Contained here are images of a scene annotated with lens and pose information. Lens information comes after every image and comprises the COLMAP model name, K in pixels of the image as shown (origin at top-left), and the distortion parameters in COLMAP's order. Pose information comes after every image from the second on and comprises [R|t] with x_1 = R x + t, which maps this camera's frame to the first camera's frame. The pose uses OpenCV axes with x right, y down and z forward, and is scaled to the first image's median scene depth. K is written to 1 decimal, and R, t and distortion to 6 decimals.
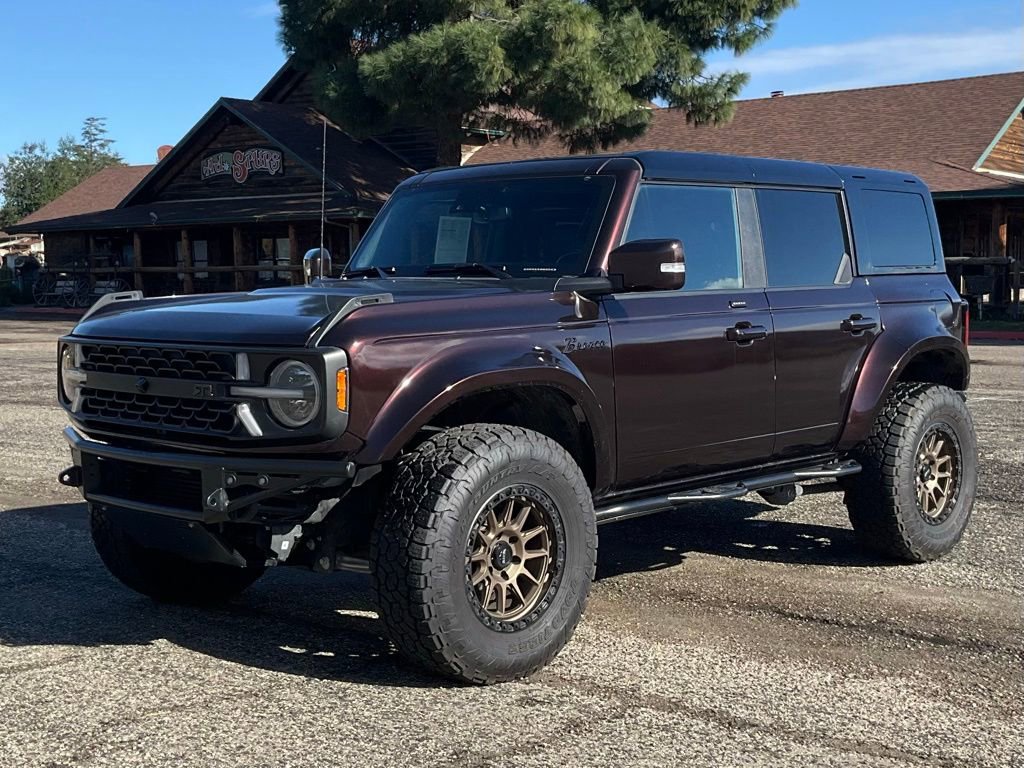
lens RADIAL K [[1394.8, 0, 512.0], [0, 1394.8, 384.0], [0, 0, 1]] dist [0.077997, -0.084142]
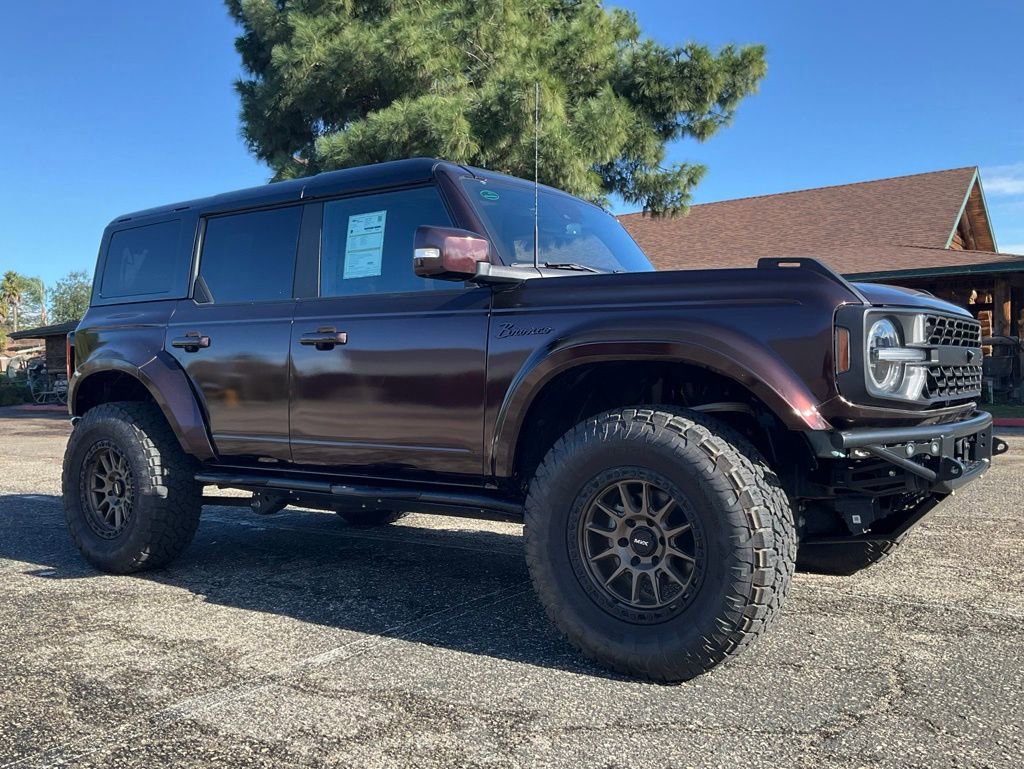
lens RADIAL K [[1032.0, 0, 512.0], [0, 1032.0, 384.5], [0, 0, 1]] dist [0.094415, -0.233196]
pose [[0.998810, -0.015202, 0.046350, -0.011353], [0.018283, 0.997601, -0.066774, -0.017063], [-0.045223, 0.067542, 0.996691, 0.303053]]
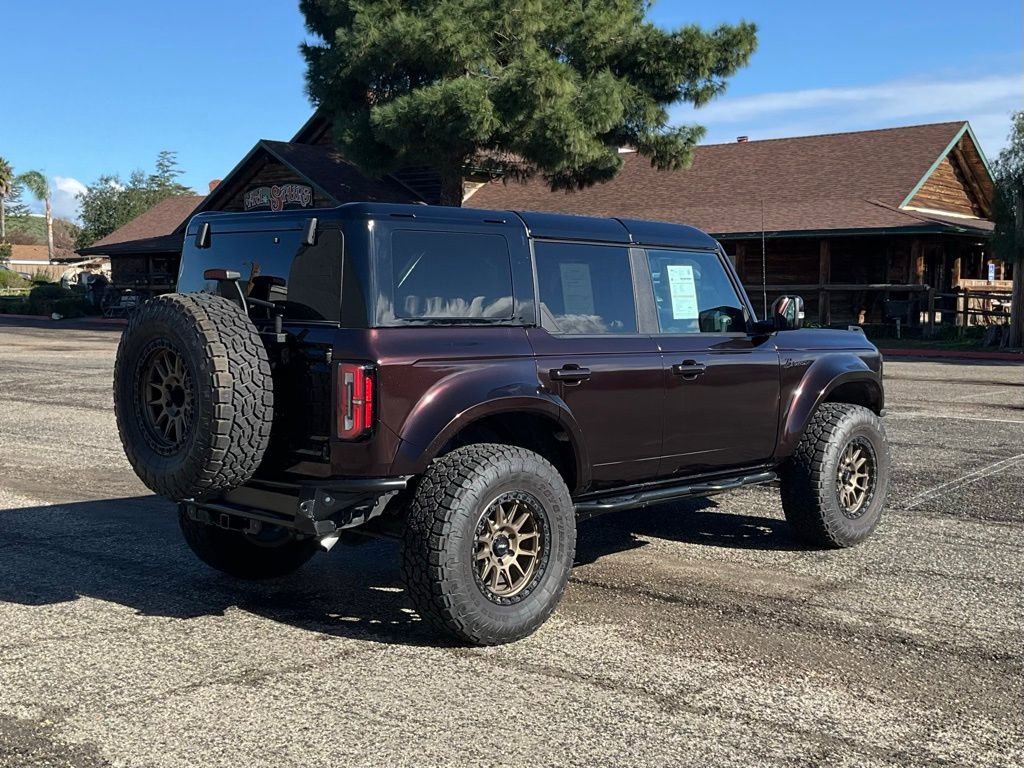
lens RADIAL K [[1227.1, 0, 492.1], [0, 1227.1, 385.4], [0, 0, 1]] dist [0.144971, -0.400100]
pose [[0.999478, 0.010802, -0.030448, 0.025641], [-0.010873, 0.999939, -0.002174, -0.001771], [0.030422, 0.002504, 0.999534, -0.022572]]
